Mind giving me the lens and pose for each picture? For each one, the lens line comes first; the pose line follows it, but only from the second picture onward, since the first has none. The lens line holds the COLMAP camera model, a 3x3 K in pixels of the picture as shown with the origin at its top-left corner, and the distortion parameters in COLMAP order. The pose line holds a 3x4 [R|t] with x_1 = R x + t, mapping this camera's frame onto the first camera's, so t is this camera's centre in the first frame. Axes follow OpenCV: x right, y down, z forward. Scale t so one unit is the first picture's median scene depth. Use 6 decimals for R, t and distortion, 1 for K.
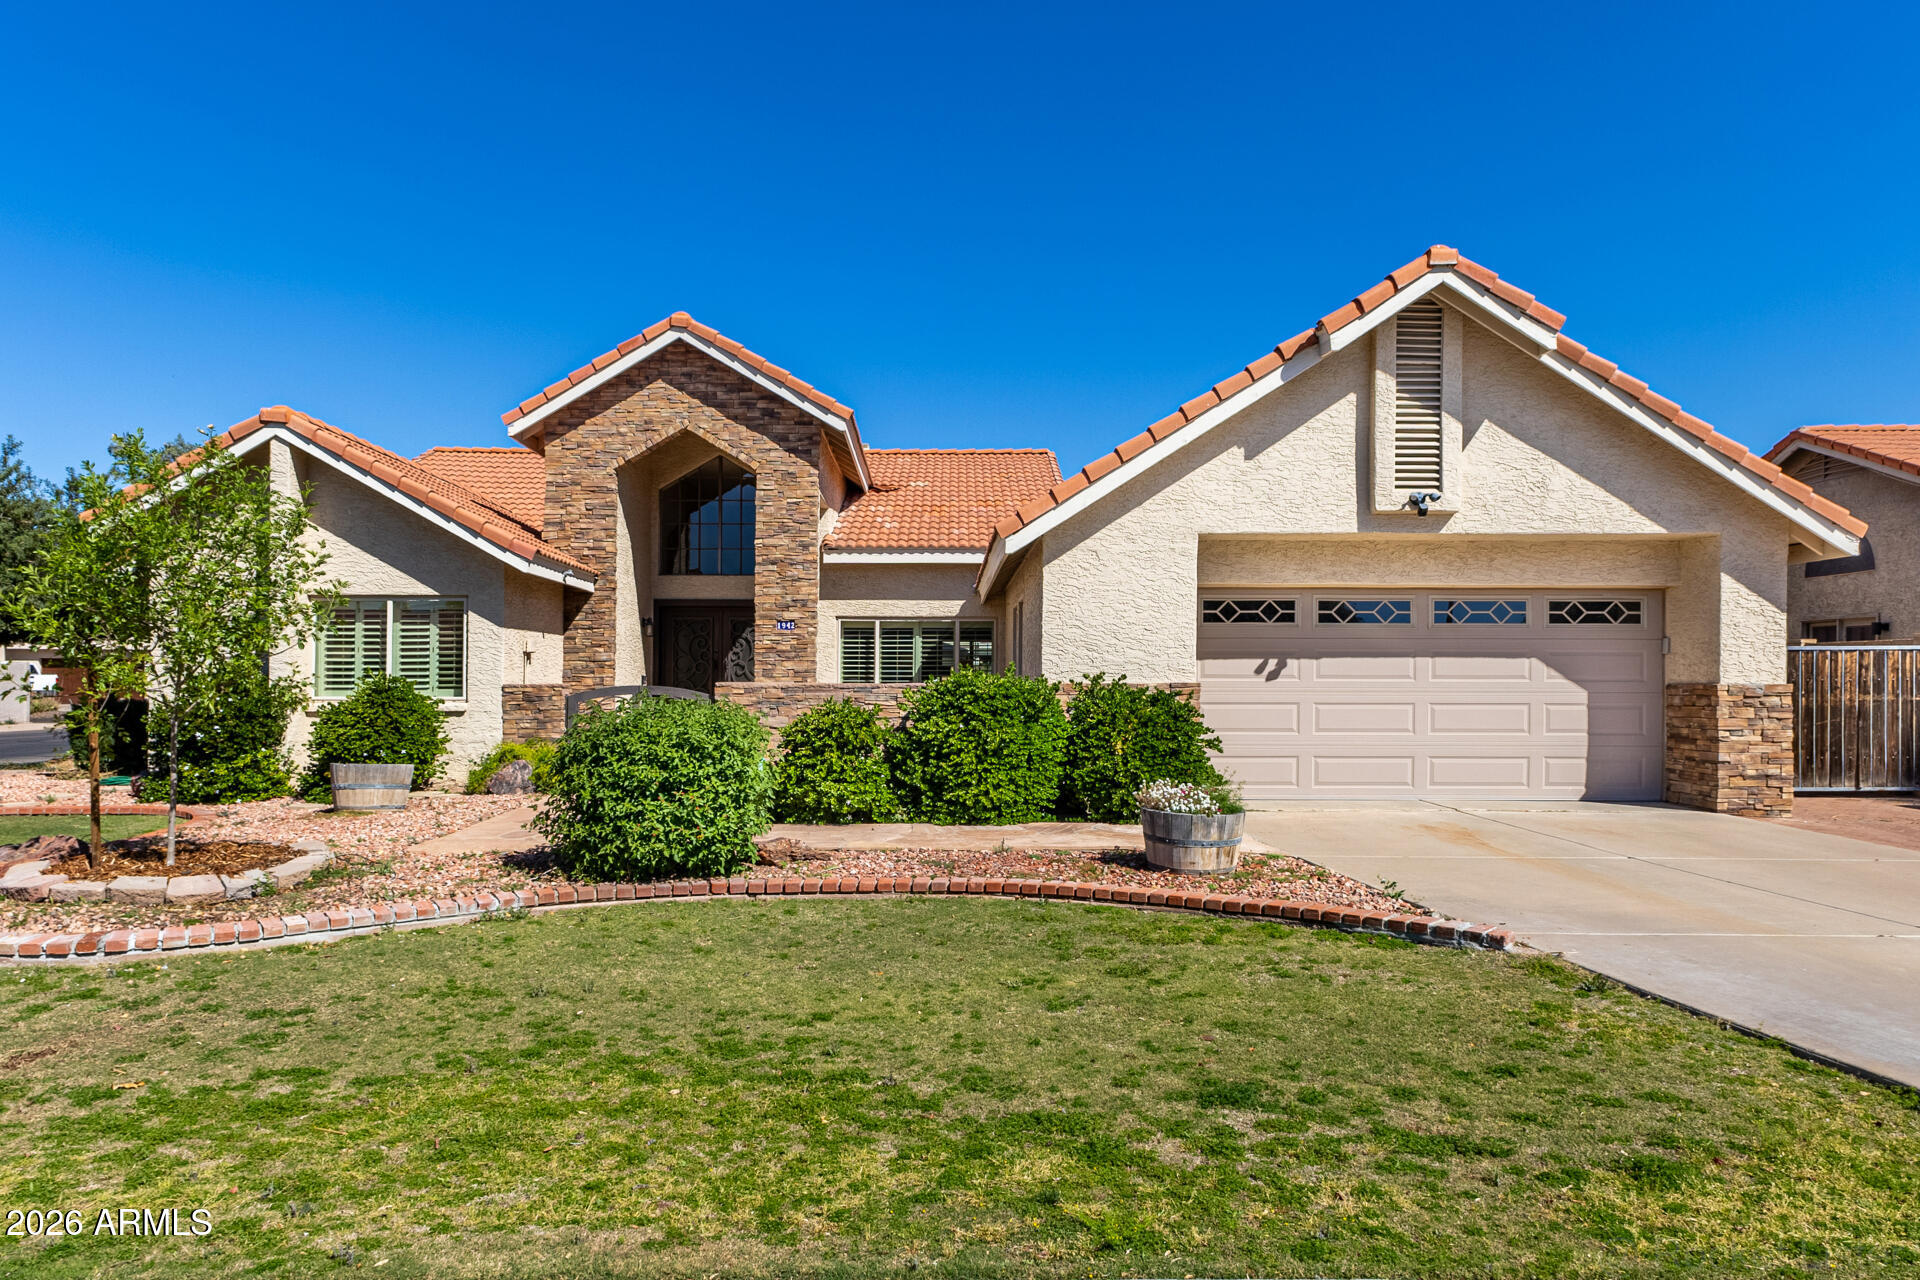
lens RADIAL K [[1202.4, 0, 952.4], [0, 1202.4, 645.5], [0, 0, 1]] dist [0.017012, -0.001194]
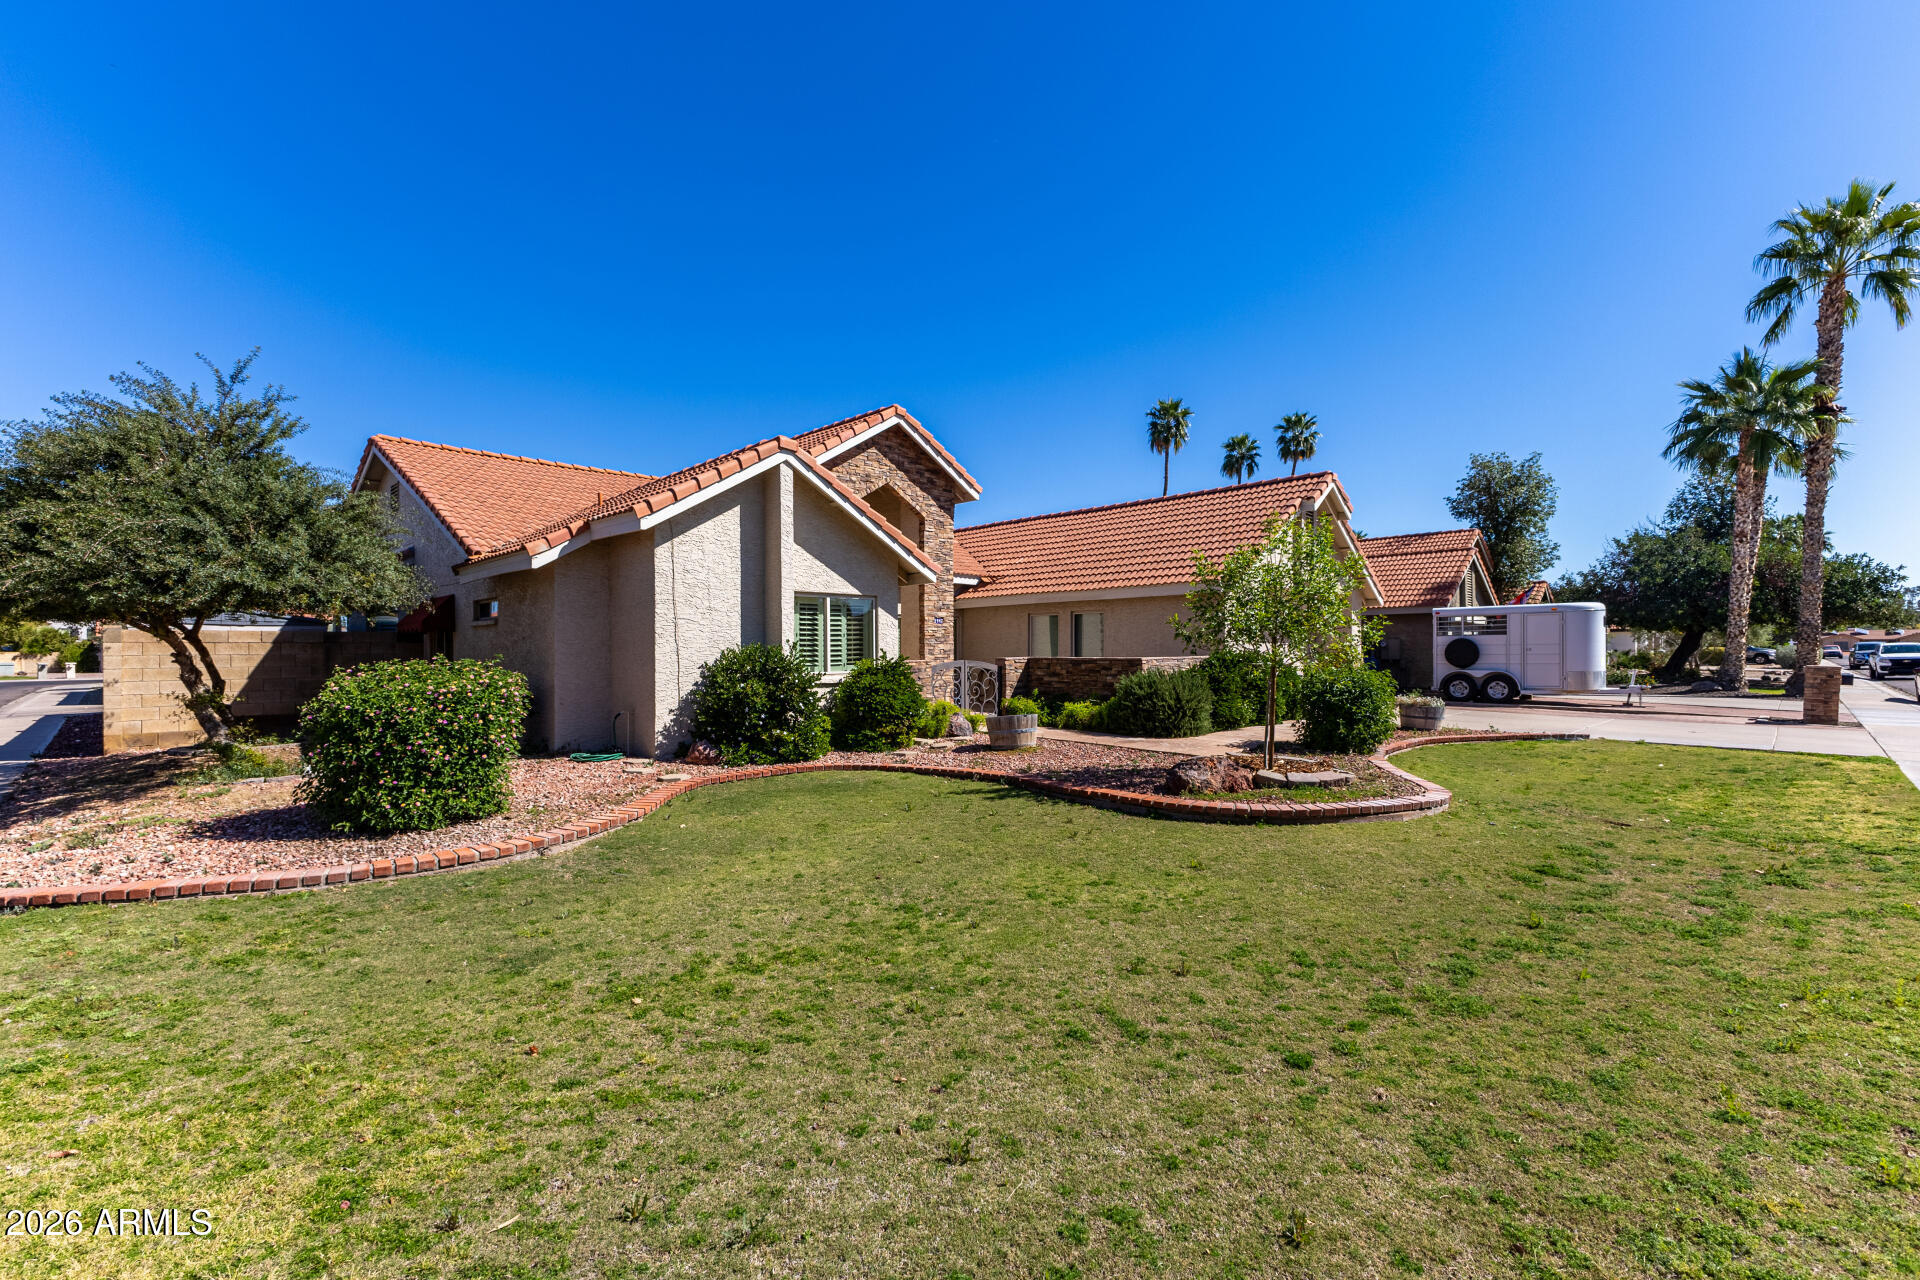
lens RADIAL K [[827.4, 0, 968.1], [0, 827.4, 618.2], [0, 0, 1]] dist [0.011259, -0.000661]
pose [[0.705881, 0.025078, 0.707886, -1.110324], [-0.014621, 0.999676, -0.020836, 0.001987], [-0.708180, 0.004358, 0.706019, 0.294468]]
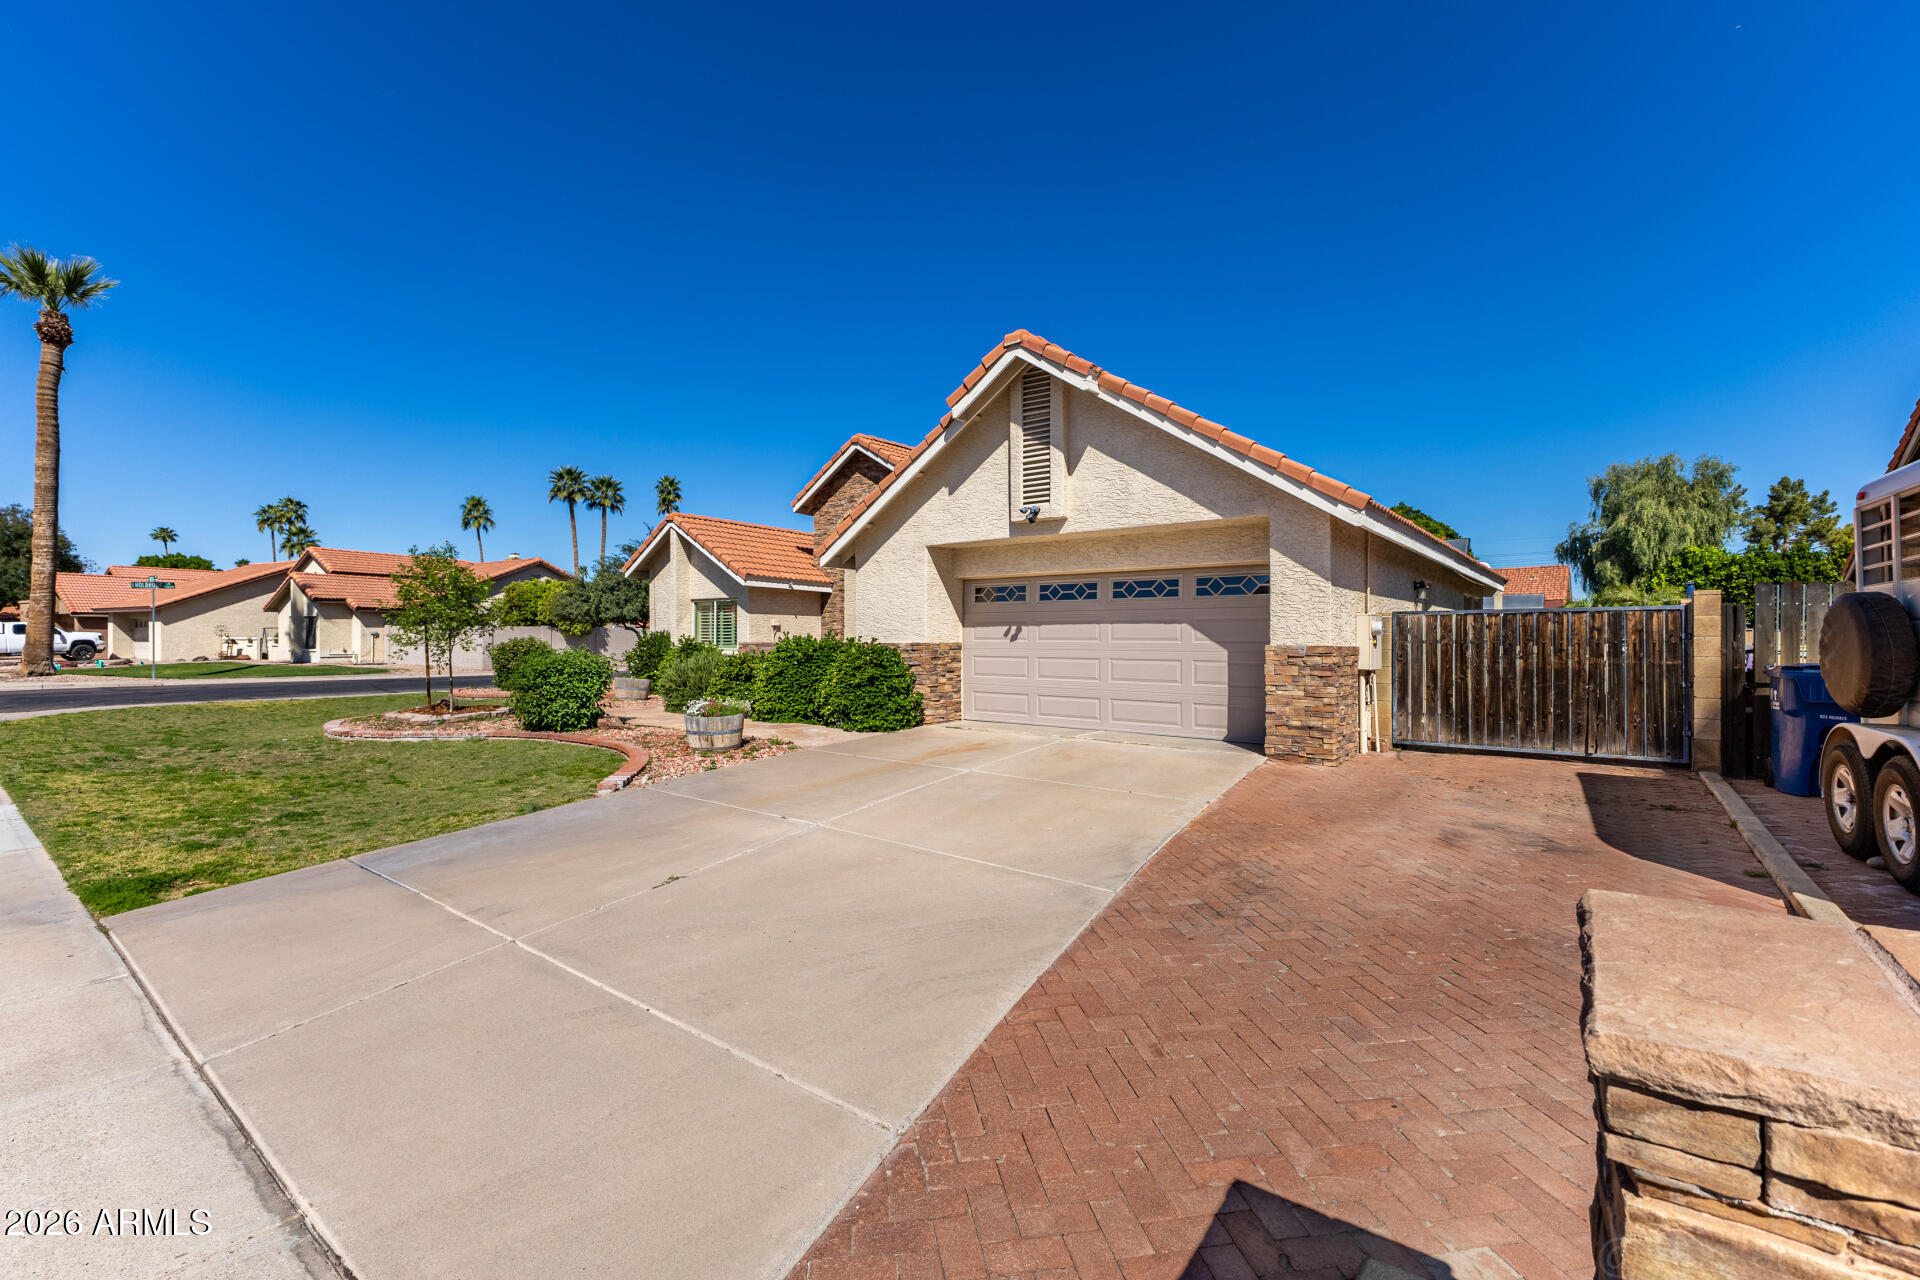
lens RADIAL K [[827.4, 0, 968.1], [0, 827.4, 618.2], [0, 0, 1]] dist [0.011259, -0.000661]
pose [[0.779656, -0.014932, -0.626030, 0.846740], [0.019418, 0.999811, 0.000335, 0.000138], [0.625907, -0.012417, 0.779799, 0.189595]]
